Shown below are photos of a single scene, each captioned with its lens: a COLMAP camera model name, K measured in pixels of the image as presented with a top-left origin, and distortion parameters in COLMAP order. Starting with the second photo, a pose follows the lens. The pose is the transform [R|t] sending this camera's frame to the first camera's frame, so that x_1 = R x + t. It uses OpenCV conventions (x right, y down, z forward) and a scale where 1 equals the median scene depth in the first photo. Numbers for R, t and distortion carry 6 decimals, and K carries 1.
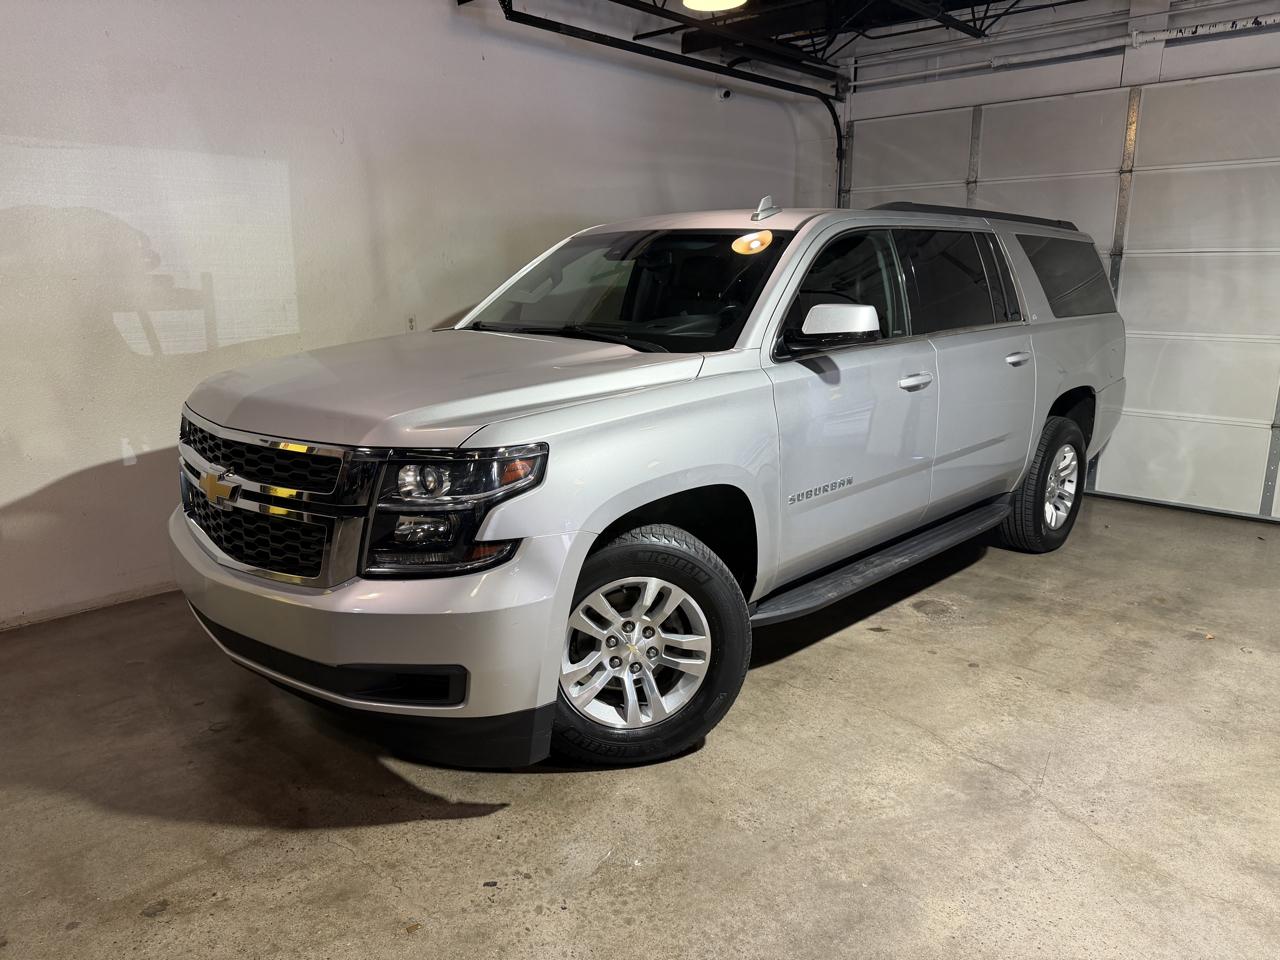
lens RADIAL K [[885.6, 0, 640.0], [0, 885.6, 480.0], [0, 0, 1]] dist [0.003359, -0.002353]
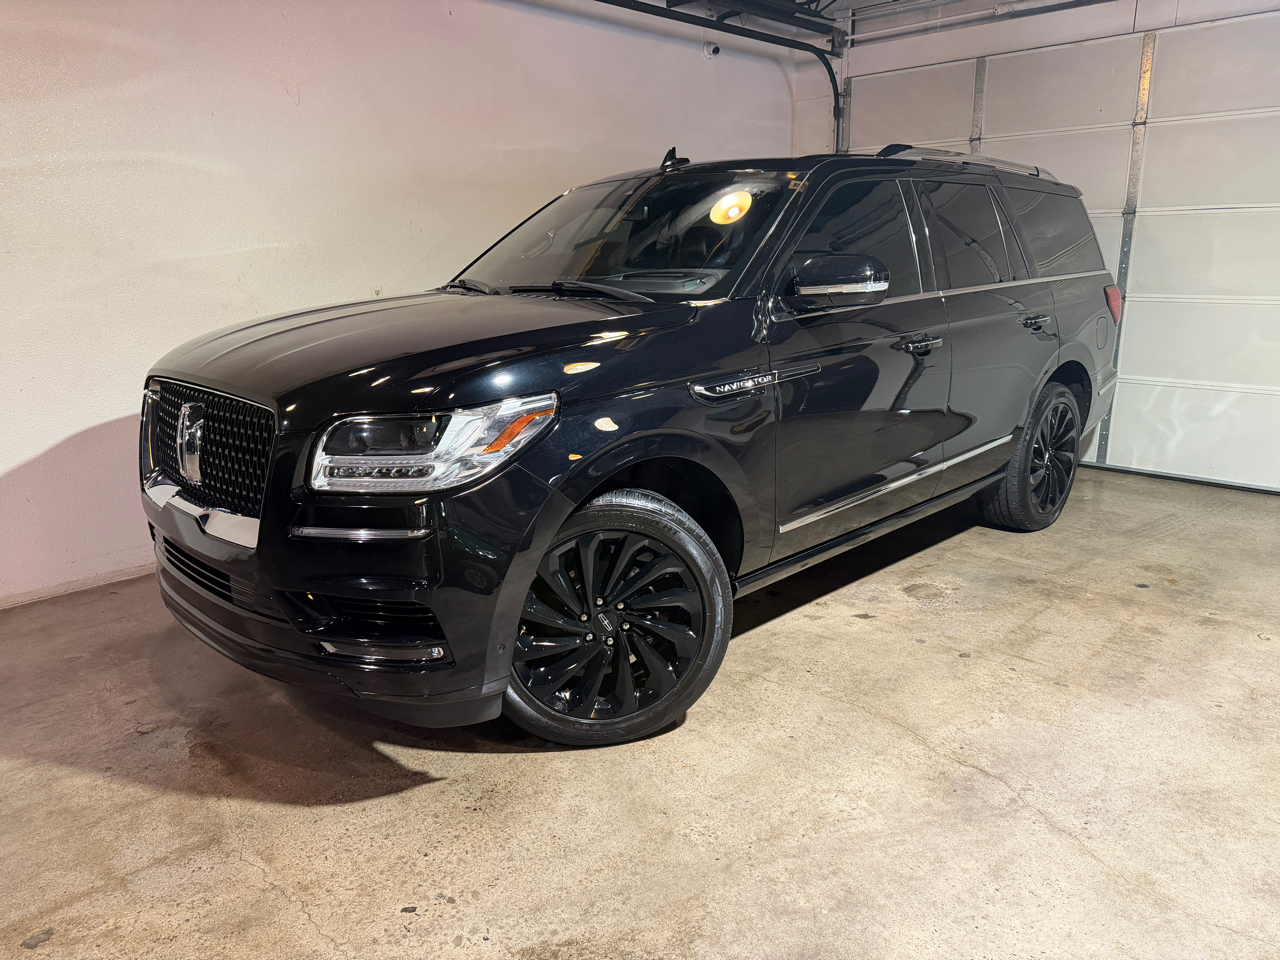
lens RADIAL K [[884.5, 0, 636.6], [0, 884.5, 478.2], [0, 0, 1]] dist [0.007474, -0.007037]
pose [[0.999735, -0.009461, -0.020977, 0.057630], [0.009978, 0.999645, 0.024717, -0.002700], [0.020735, -0.024920, 0.999474, 0.075432]]
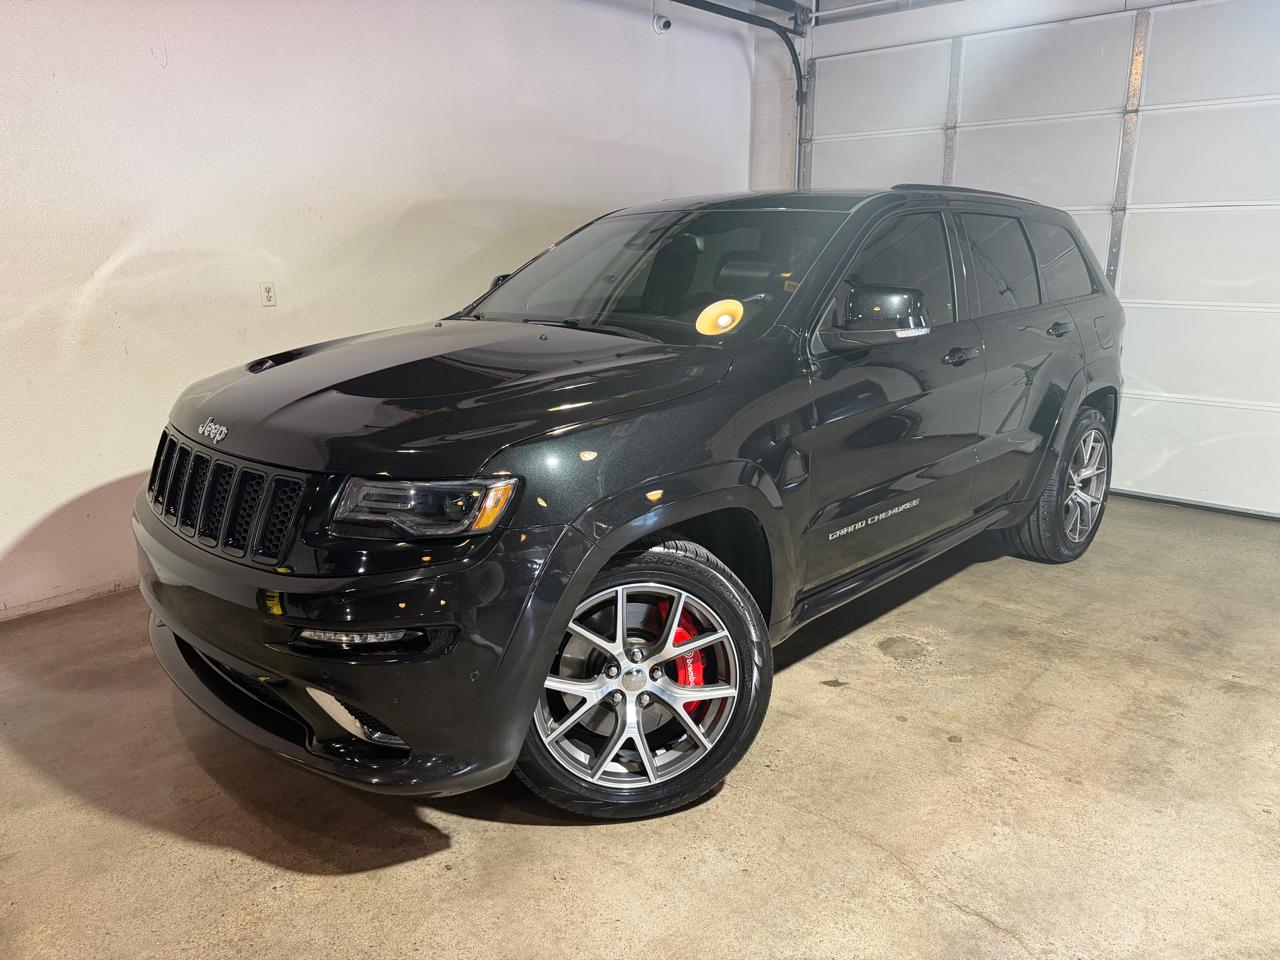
lens RADIAL K [[891.9, 0, 634.1], [0, 891.9, 476.6], [0, 0, 1]] dist [0.004080, -0.003438]
pose [[0.999766, -0.008638, 0.019842, 0.091193], [0.008130, 0.999640, 0.025552, -0.041593], [-0.020056, -0.025385, 0.999477, 0.254433]]
